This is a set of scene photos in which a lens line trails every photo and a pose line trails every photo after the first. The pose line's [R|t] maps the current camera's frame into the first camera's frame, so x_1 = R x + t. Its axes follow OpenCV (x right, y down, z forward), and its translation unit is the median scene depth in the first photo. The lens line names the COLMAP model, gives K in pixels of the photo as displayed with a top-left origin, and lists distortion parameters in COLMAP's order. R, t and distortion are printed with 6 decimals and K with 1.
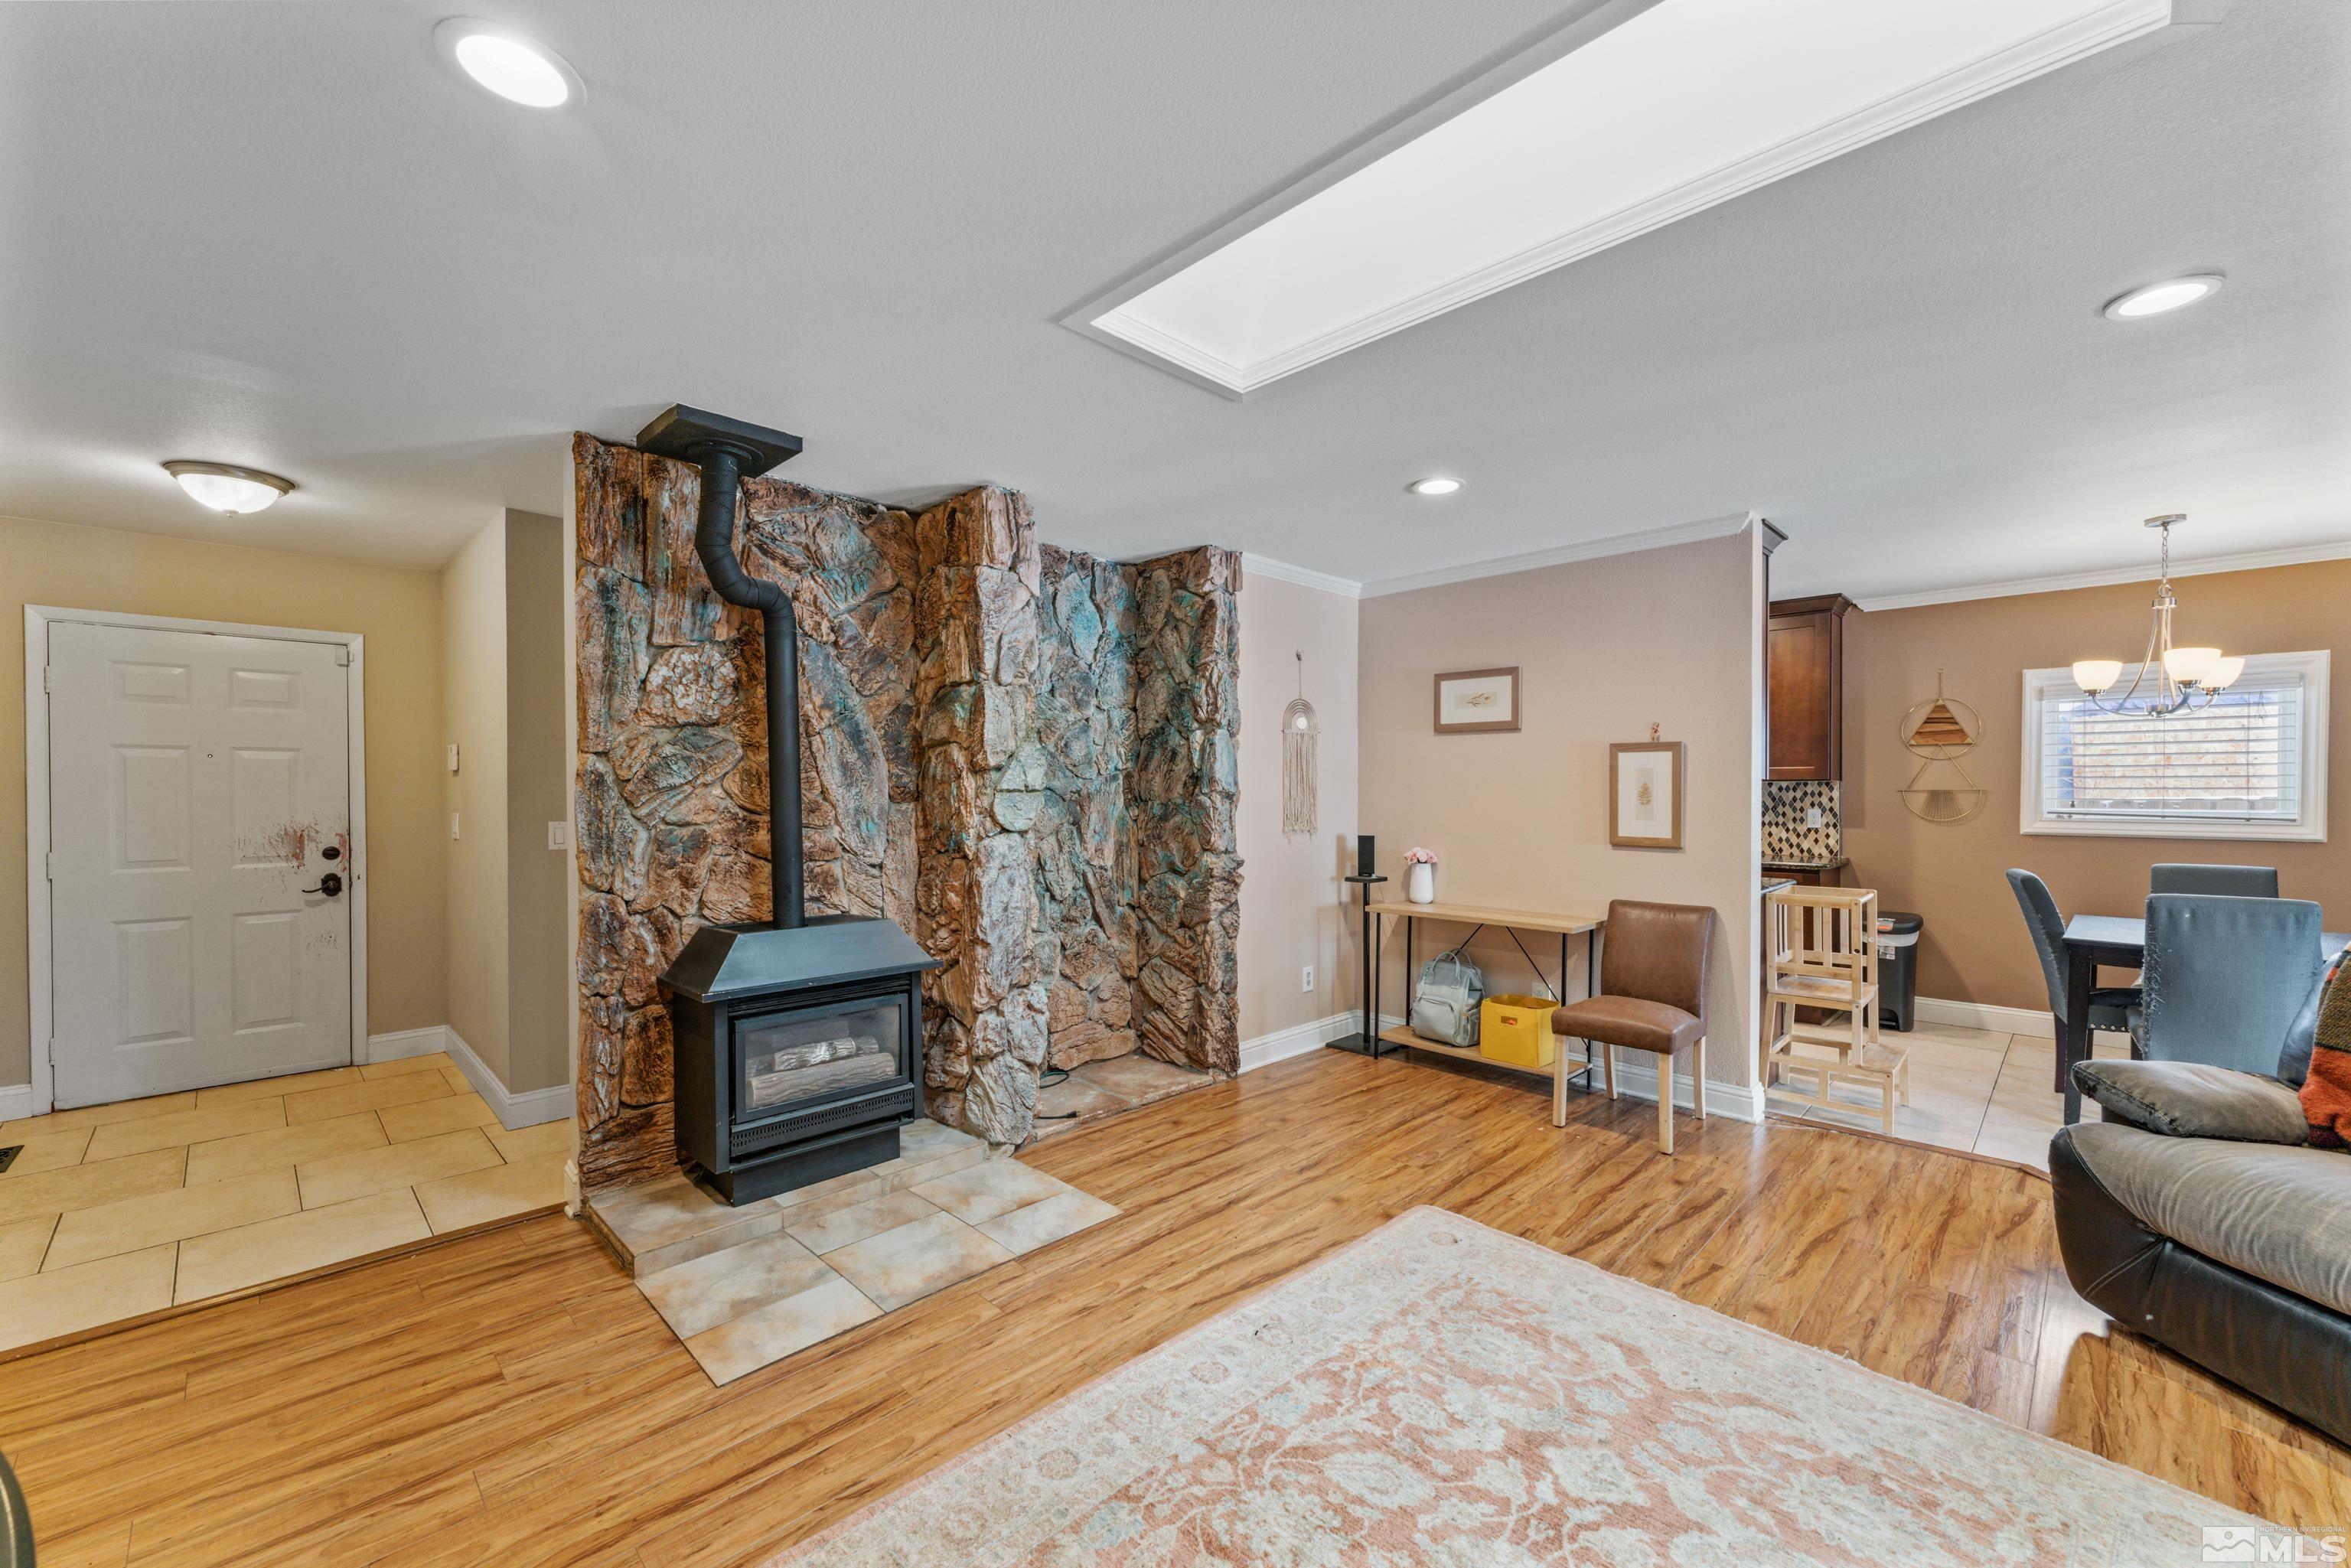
lens RADIAL K [[929.5, 0, 1175.5], [0, 929.5, 784.0], [0, 0, 1]] dist [0.001746, 0.000273]
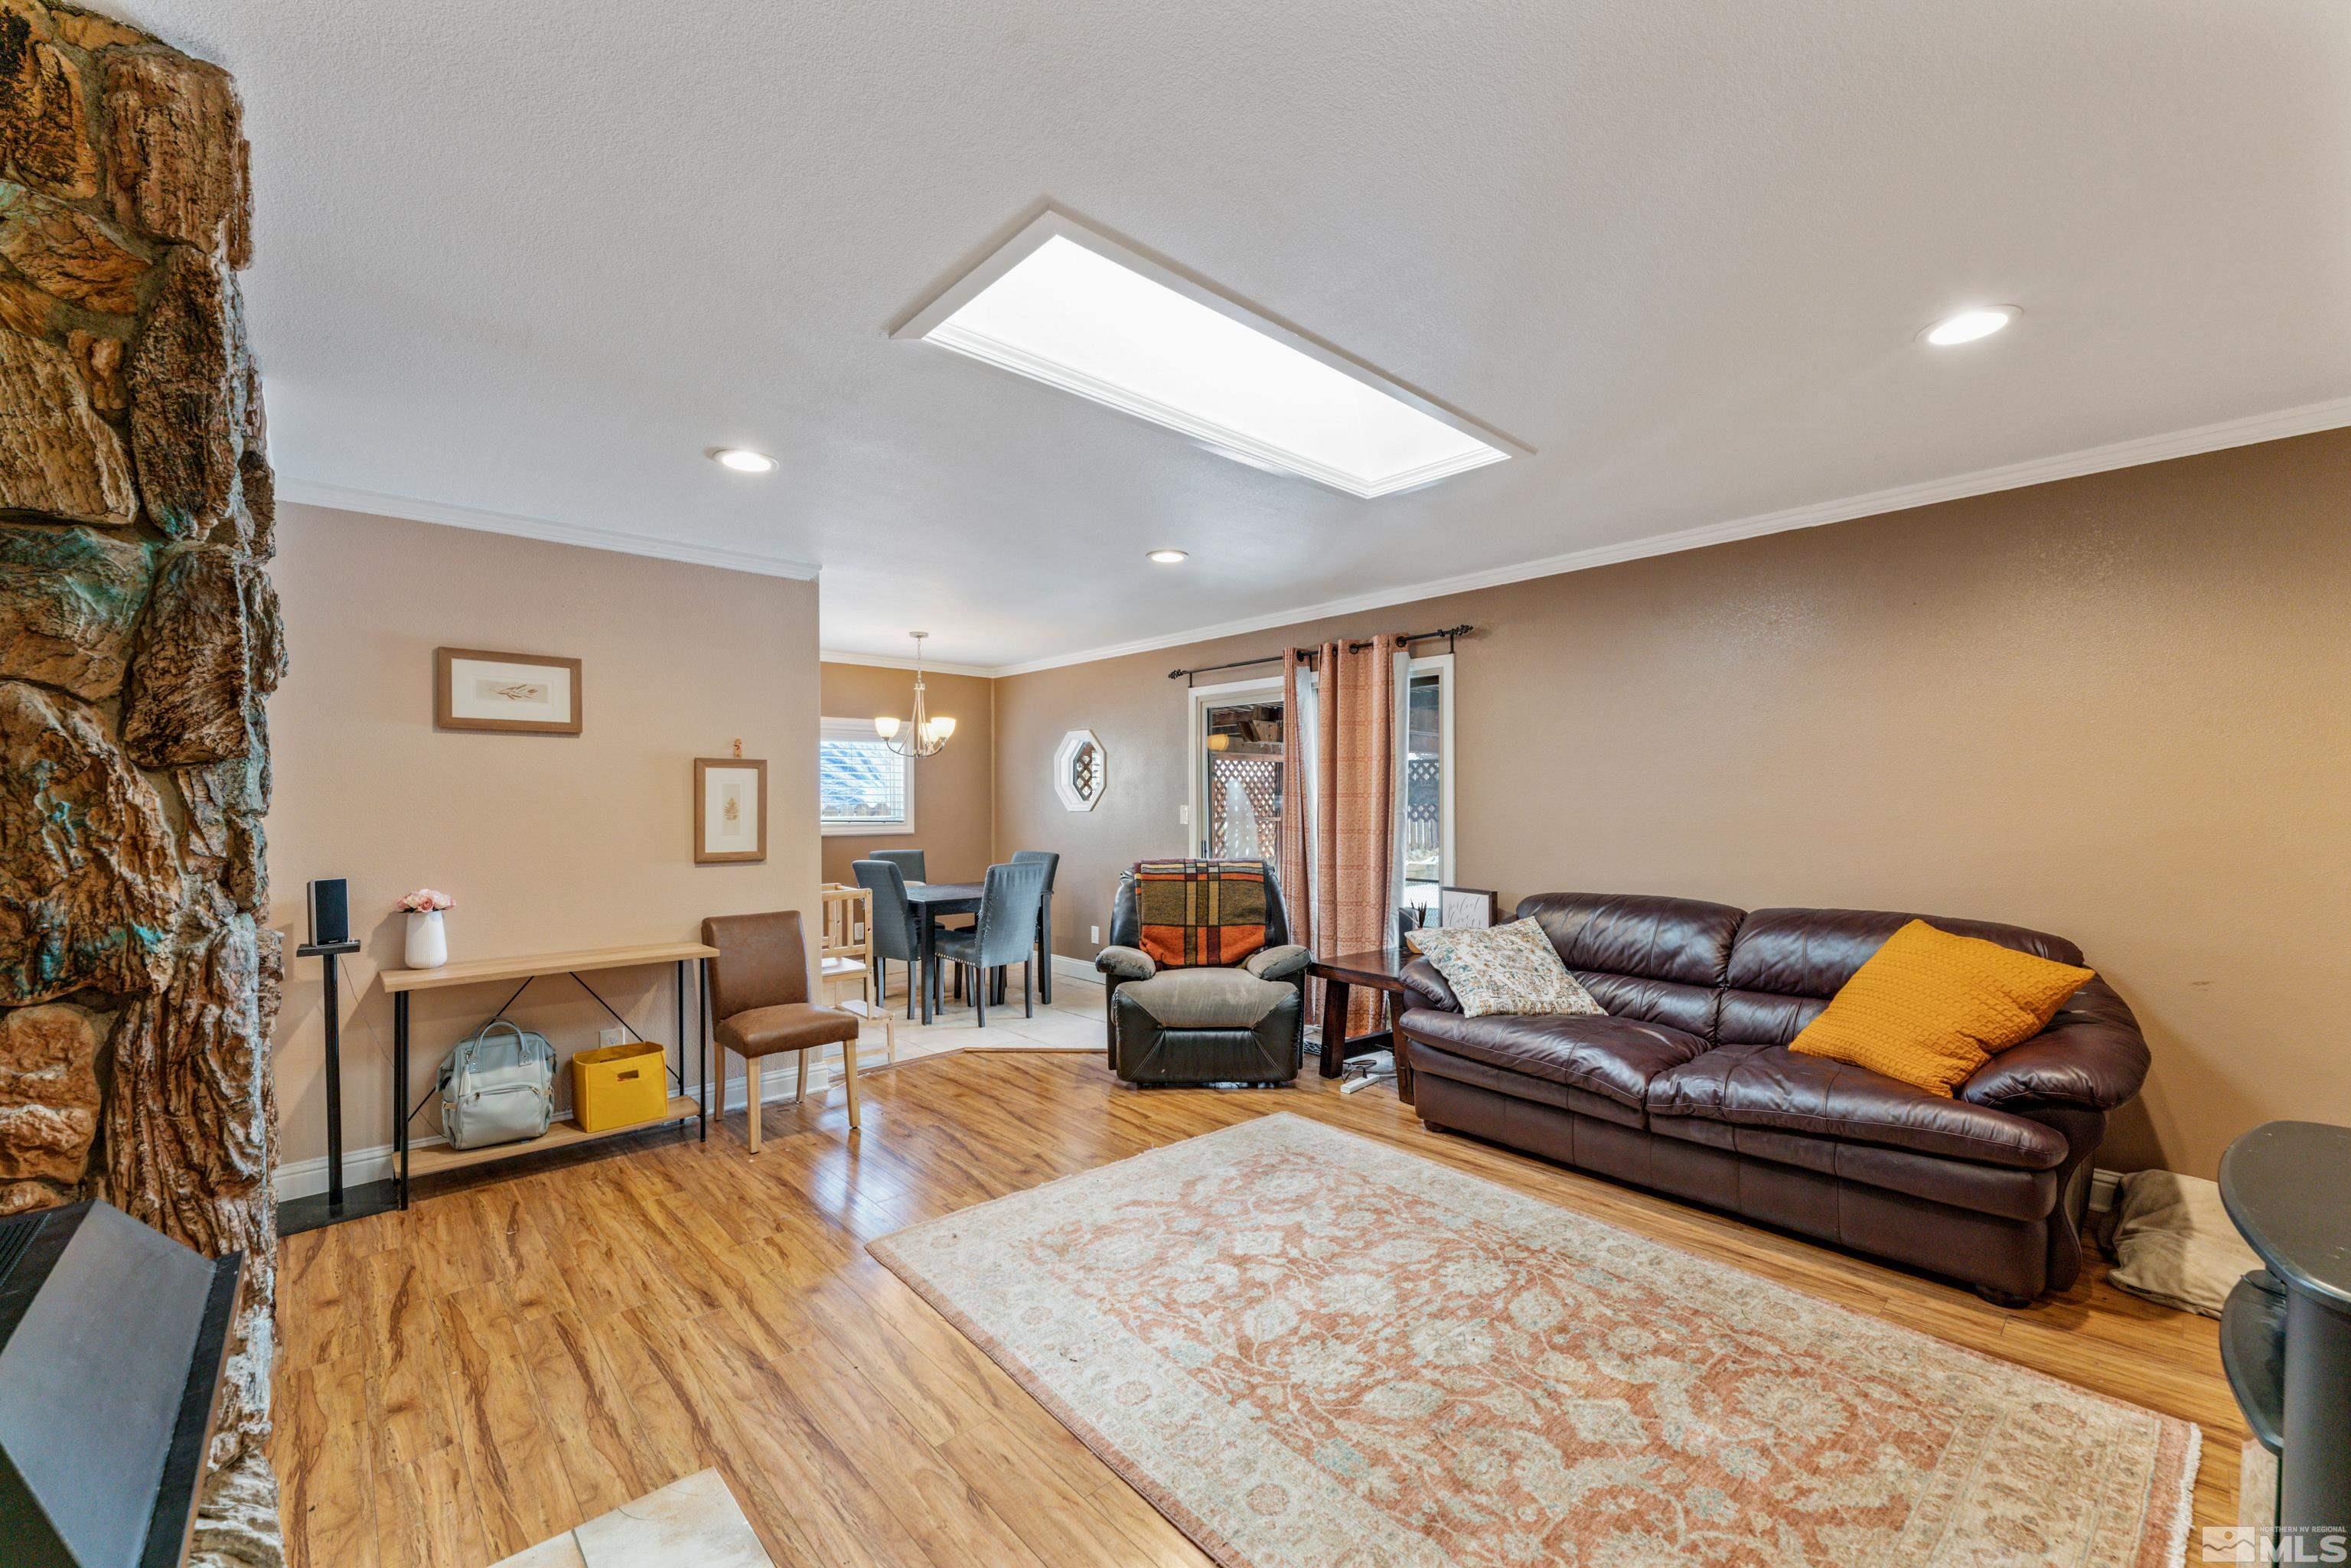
lens RADIAL K [[938.9, 0, 1175.5], [0, 938.9, 795.3], [0, 0, 1]] dist [0.000391, -0.000067]
pose [[0.046789, 0.005147, 0.998892, -0.607742], [0.001304, 0.999986, -0.005213, 0.001670], [-0.998904, 0.001547, 0.046782, 0.573881]]
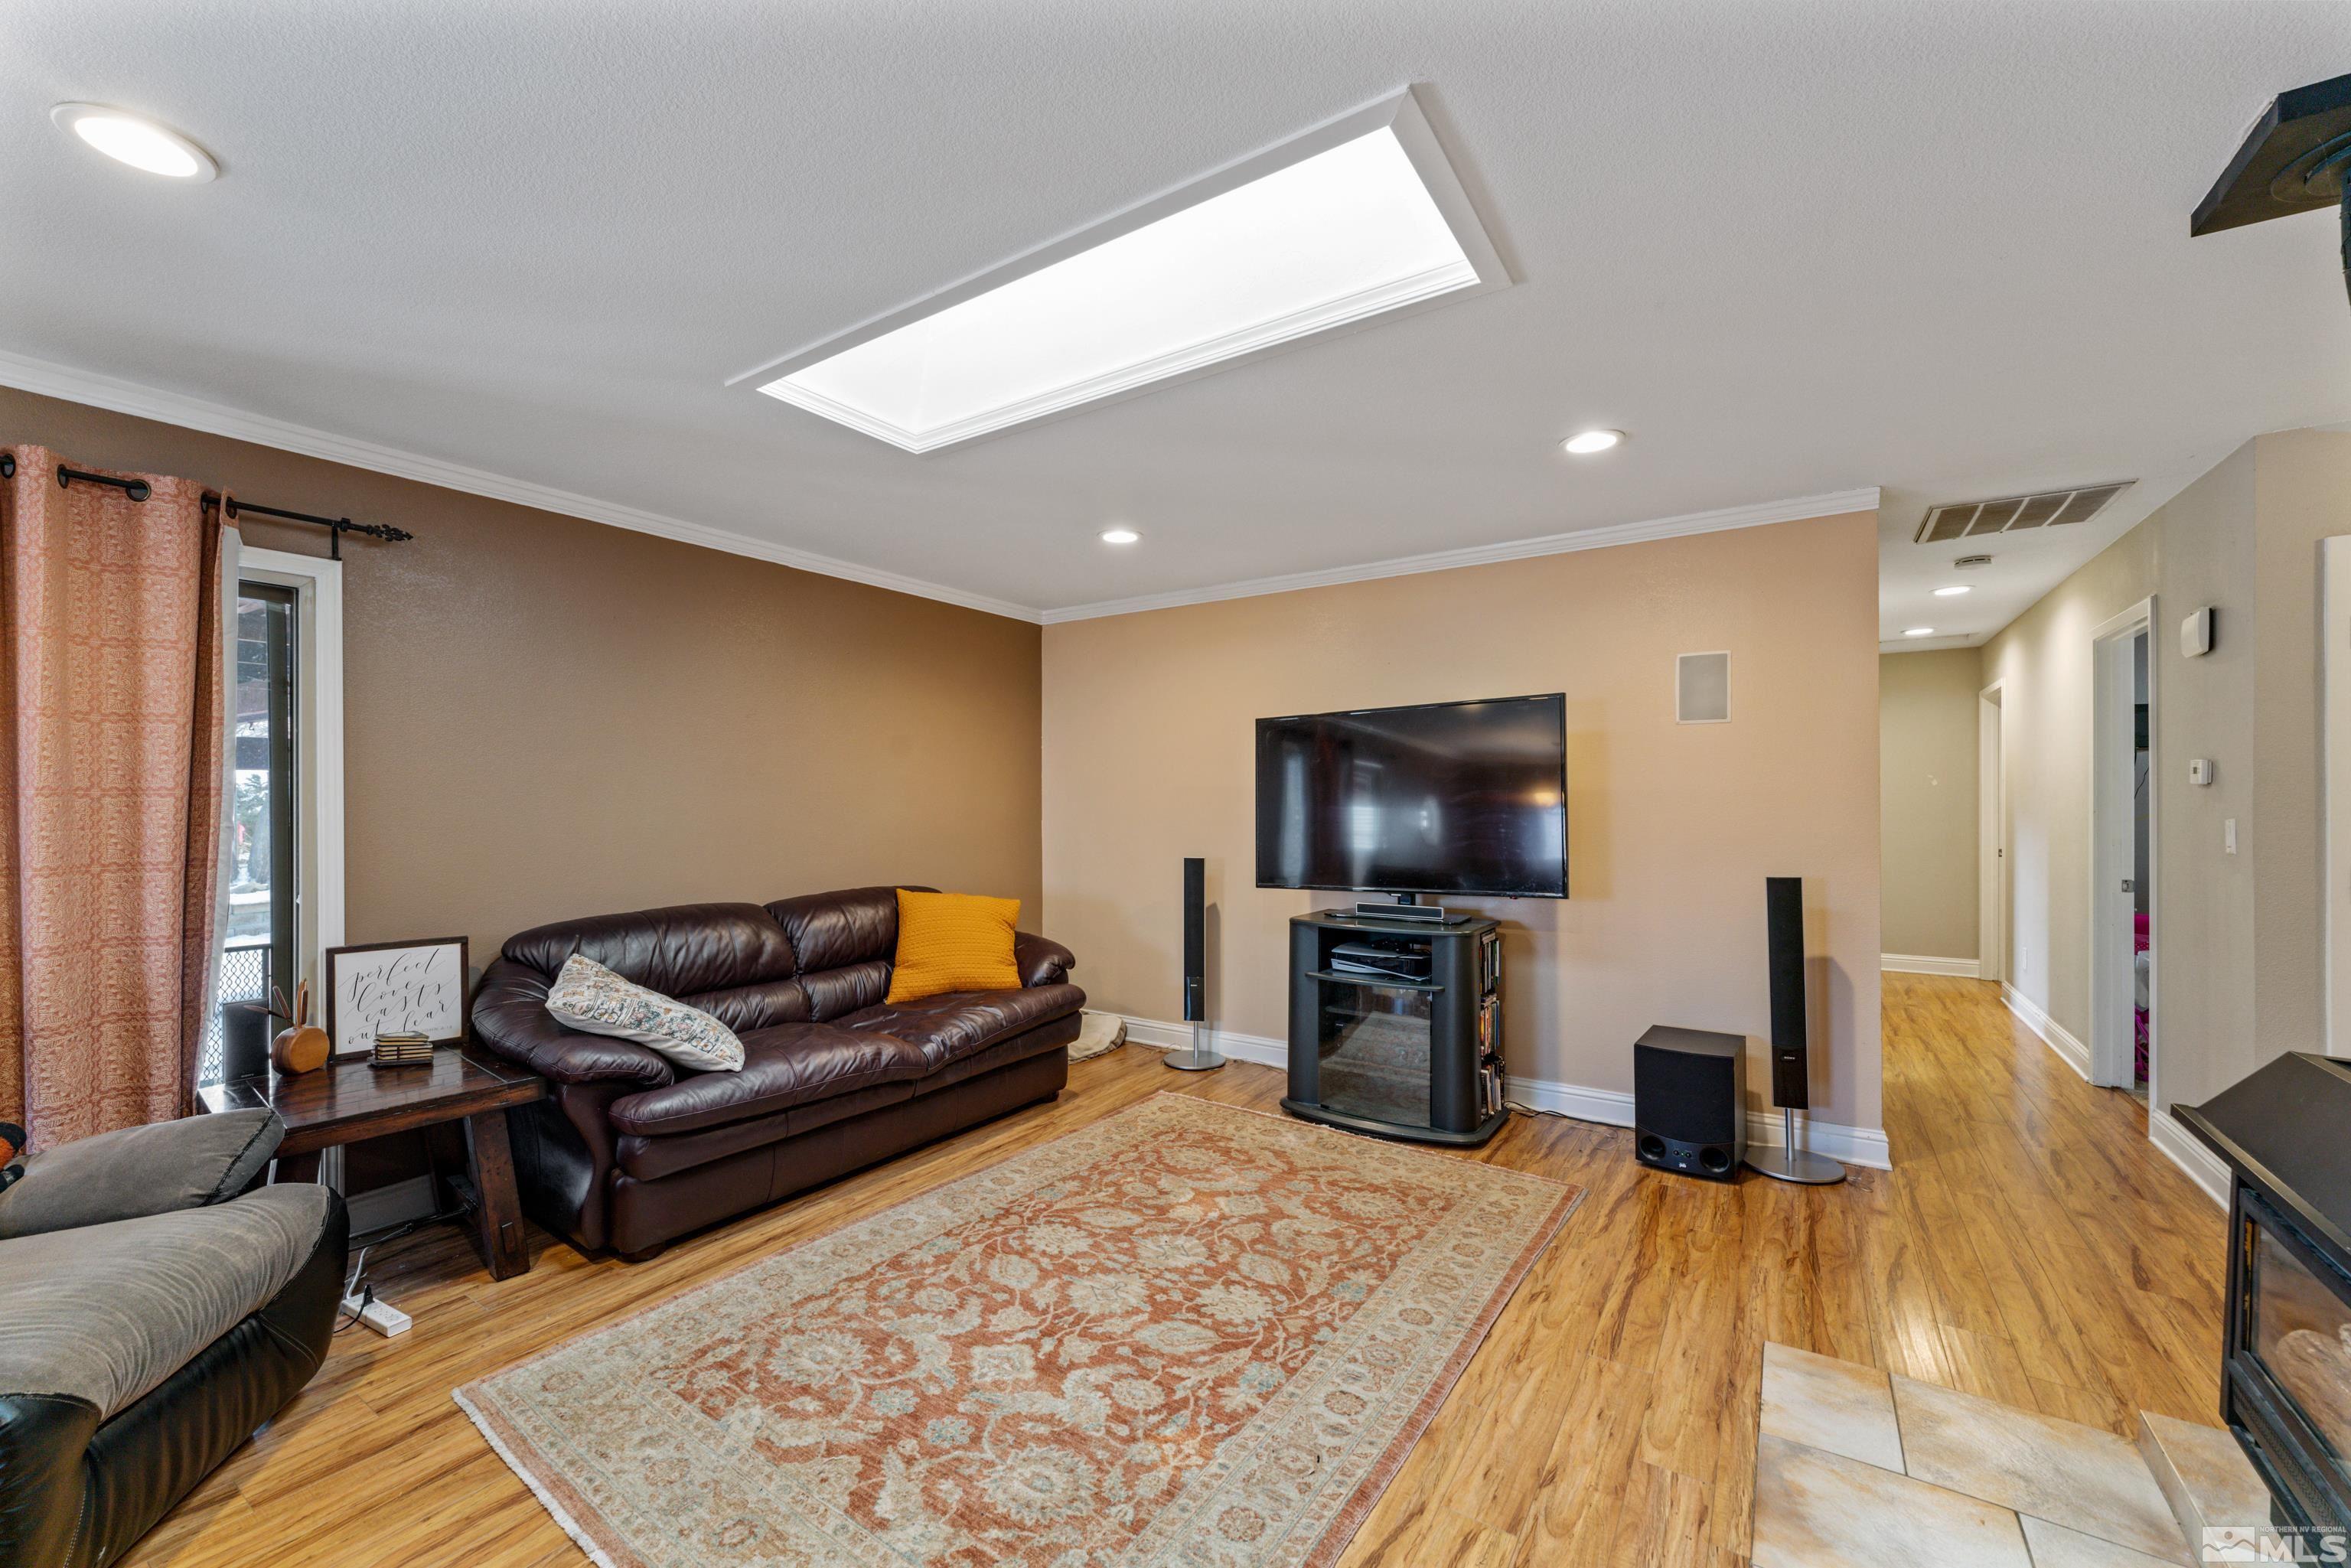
lens RADIAL K [[938.9, 0, 1175.5], [0, 938.9, 795.3], [0, 0, 1]] dist [0.000391, -0.000067]
pose [[-0.978632, 0.003428, -0.205590, 0.257136], [0.005712, 0.999928, -0.010517, 0.008294], [0.205539, -0.011467, -0.978582, 1.216023]]
